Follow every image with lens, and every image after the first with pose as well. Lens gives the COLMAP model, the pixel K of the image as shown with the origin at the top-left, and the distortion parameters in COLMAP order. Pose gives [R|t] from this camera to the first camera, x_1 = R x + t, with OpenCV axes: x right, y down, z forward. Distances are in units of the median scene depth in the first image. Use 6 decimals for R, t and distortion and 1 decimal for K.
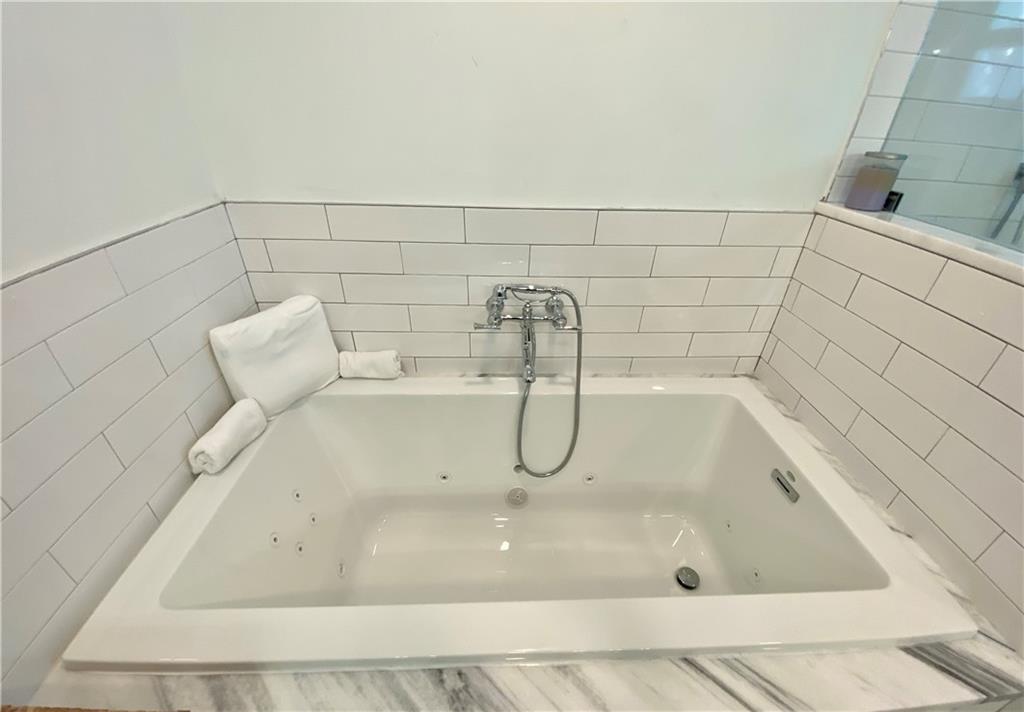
lens RADIAL K [[411.0, 0, 510.5], [0, 411.0, 391.2], [0, 0, 1]] dist [-0.015914, -0.001169]
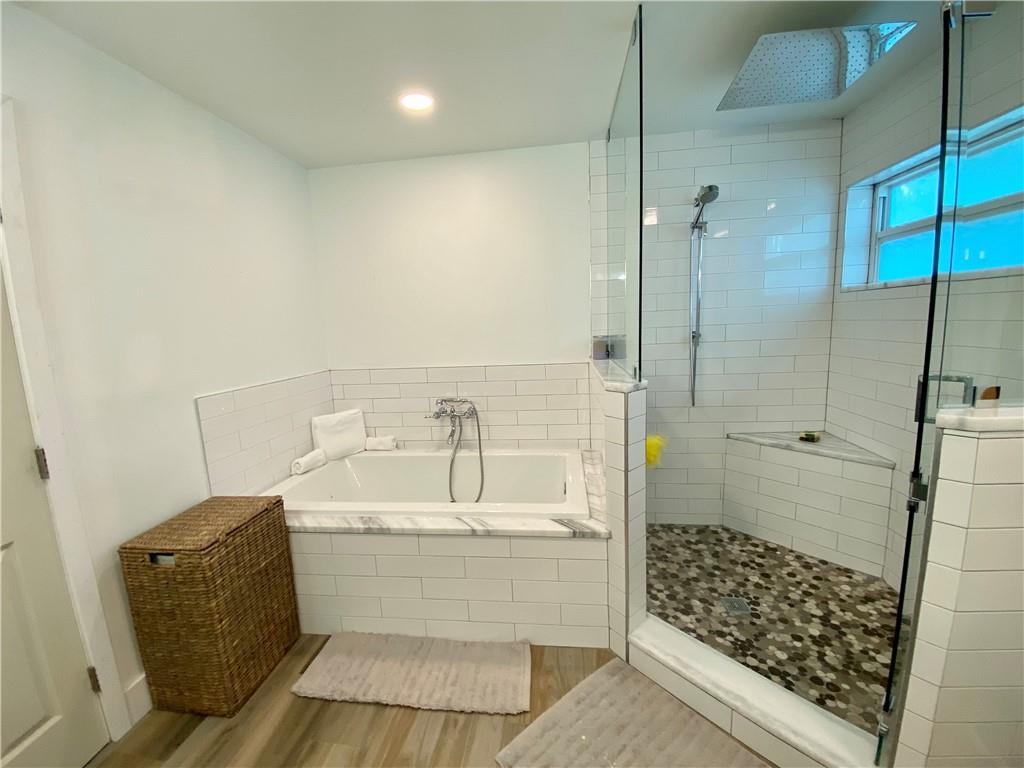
lens RADIAL K [[420.1, 0, 507.5], [0, 420.1, 383.7], [0, 0, 1]] dist [0.008283, -0.014039]
pose [[0.983461, -0.034463, -0.177809, 0.718183], [-0.046464, 0.900869, -0.431598, 0.599404], [0.175057, 0.432722, 0.884368, -0.918052]]
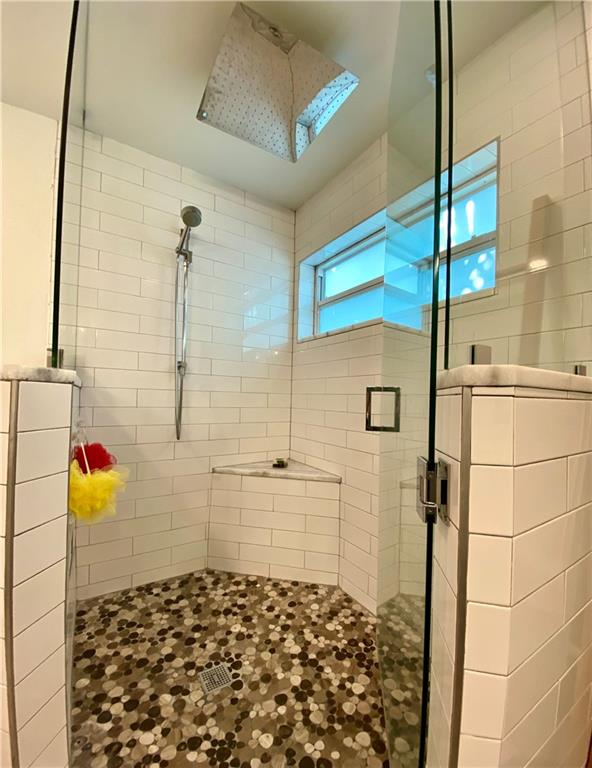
lens RADIAL K [[322.8, 0, 297.0], [0, 322.8, 392.7], [0, 0, 1]] dist [-0.009017, -0.006945]
pose [[0.863829, 0.012850, 0.503622, 0.973789], [0.274235, 0.826593, -0.491466, 0.453072], [-0.422606, 0.562653, 0.710511, -0.272635]]
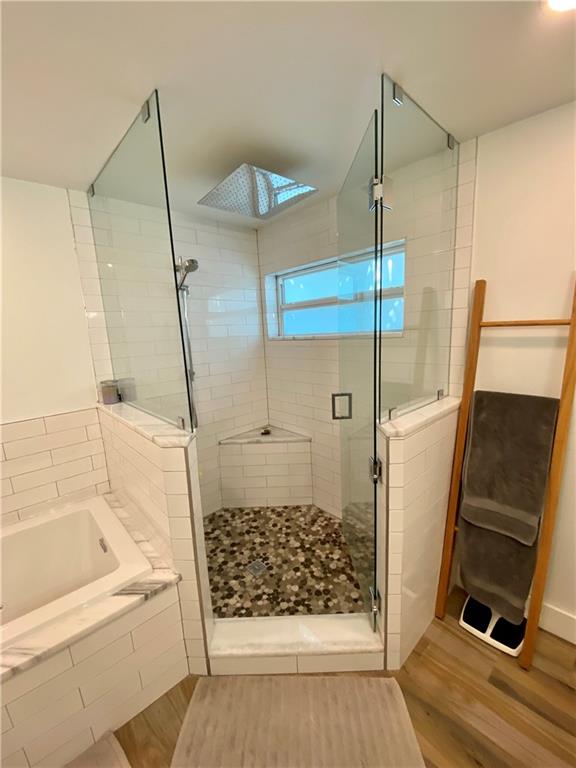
lens RADIAL K [[315.1, 0, 288.5], [0, 315.1, 380.5], [0, 0, 1]] dist [0.008283, -0.014039]
pose [[0.756848, -0.157564, 0.634315, 0.484258], [0.414397, 0.866183, -0.279288, 0.306836], [-0.505427, 0.474237, 0.720863, -0.746784]]
